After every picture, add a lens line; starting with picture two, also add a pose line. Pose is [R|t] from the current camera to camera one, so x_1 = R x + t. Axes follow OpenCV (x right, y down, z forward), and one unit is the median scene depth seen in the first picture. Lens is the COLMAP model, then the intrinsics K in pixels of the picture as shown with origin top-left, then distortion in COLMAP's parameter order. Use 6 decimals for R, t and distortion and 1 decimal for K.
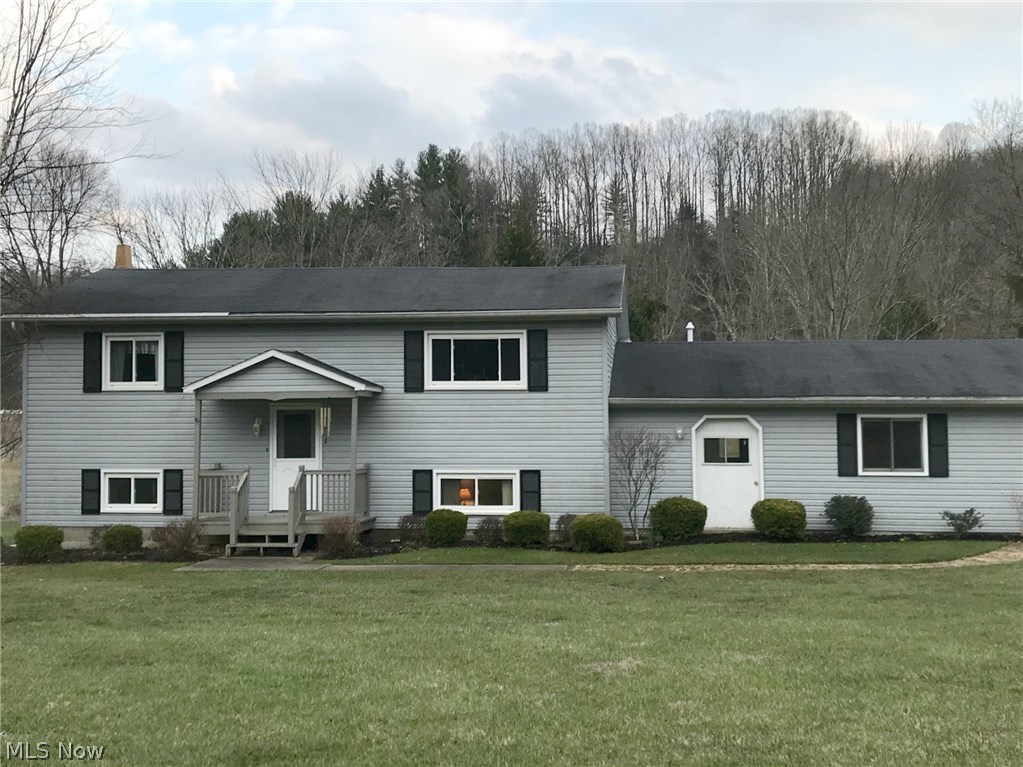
lens RADIAL K [[1170.8, 0, 511.5], [0, 1170.8, 383.5], [0, 0, 1]] dist [0.062297, -0.023739]
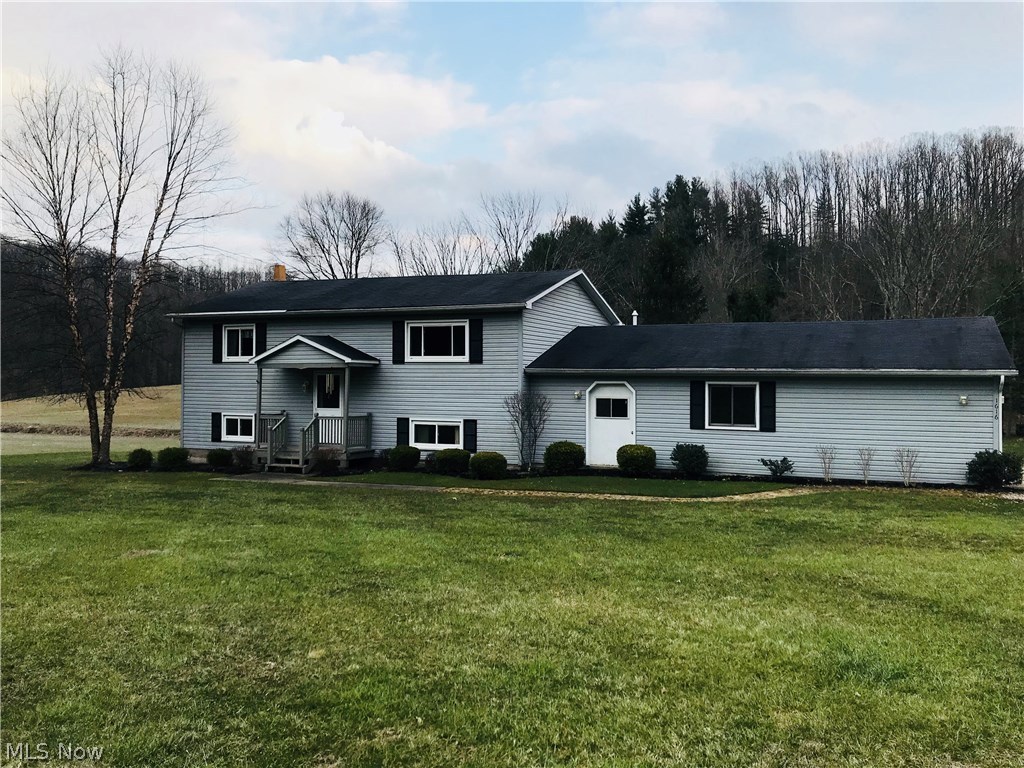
lens RADIAL K [[842.7, 0, 517.7], [0, 842.7, 384.3], [0, 0, 1]] dist [0.056057, -0.110792]
pose [[0.955468, 0.008883, -0.294960, 0.363407], [0.002482, 0.999270, 0.038132, -0.006609], [0.295083, -0.037166, 0.954748, 0.053690]]
